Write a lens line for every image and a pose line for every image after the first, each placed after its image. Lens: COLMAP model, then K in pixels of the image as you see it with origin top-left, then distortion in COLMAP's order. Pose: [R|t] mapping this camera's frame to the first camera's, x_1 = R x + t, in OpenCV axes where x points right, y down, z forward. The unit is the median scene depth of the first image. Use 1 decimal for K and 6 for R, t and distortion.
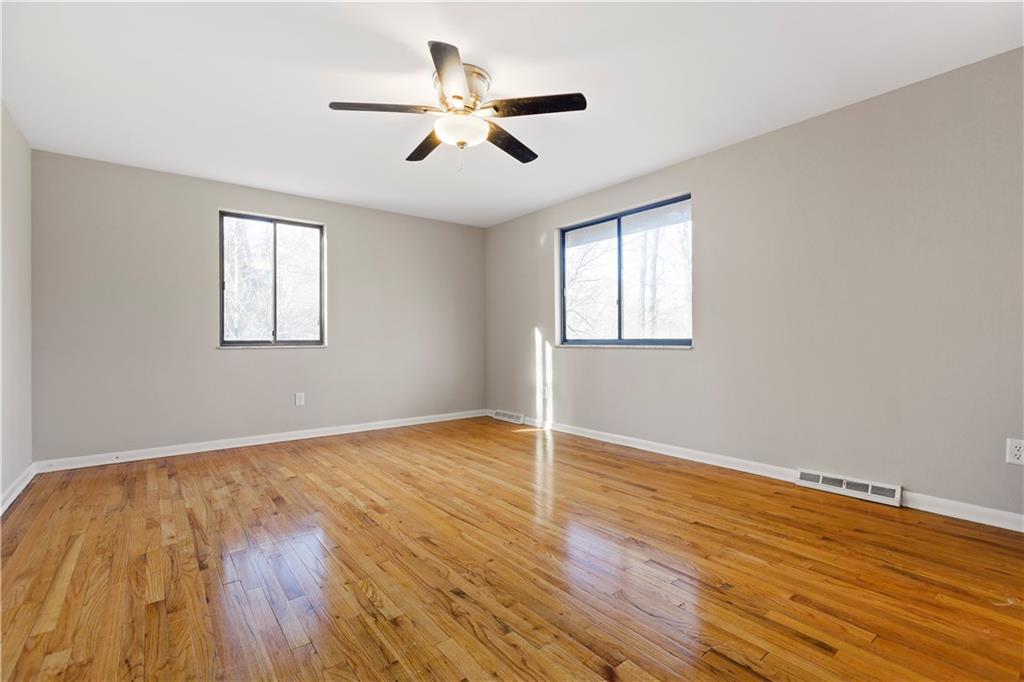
lens RADIAL K [[463.4, 0, 514.4], [0, 463.4, 340.1], [0, 0, 1]] dist [-0.001396, 0.000058]
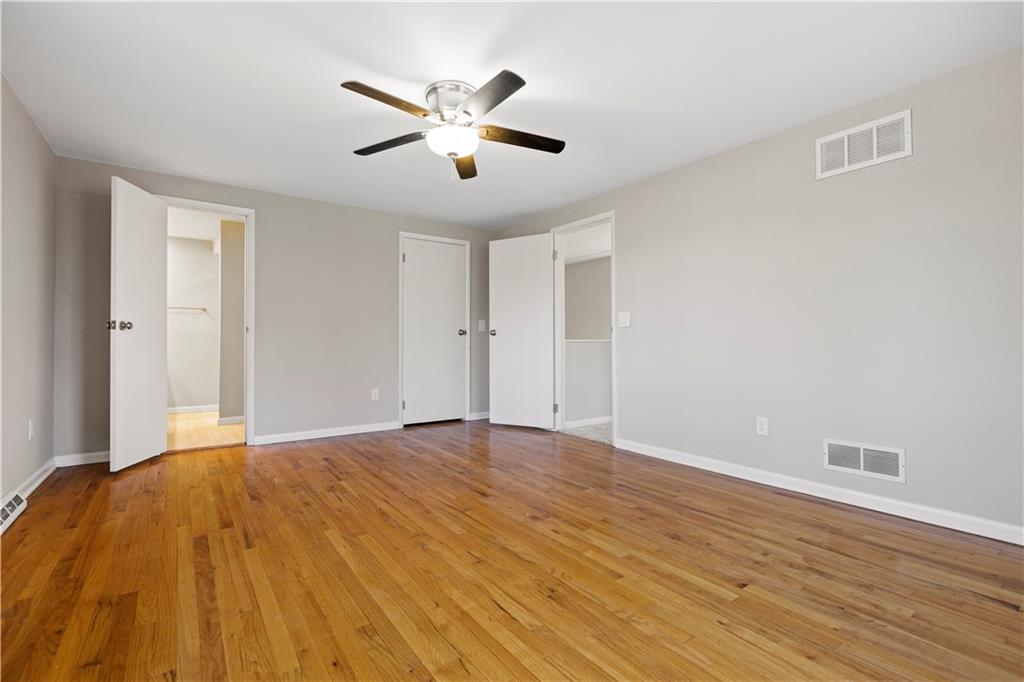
lens RADIAL K [[451.5, 0, 512.0], [0, 451.5, 341.0], [0, 0, 1]] dist [0.000137, 0.000098]
pose [[-0.998898, 0.003807, 0.046778, -0.273624], [0.003446, 0.999964, -0.007790, 0.005998], [-0.046806, -0.007620, -0.998875, 1.872343]]
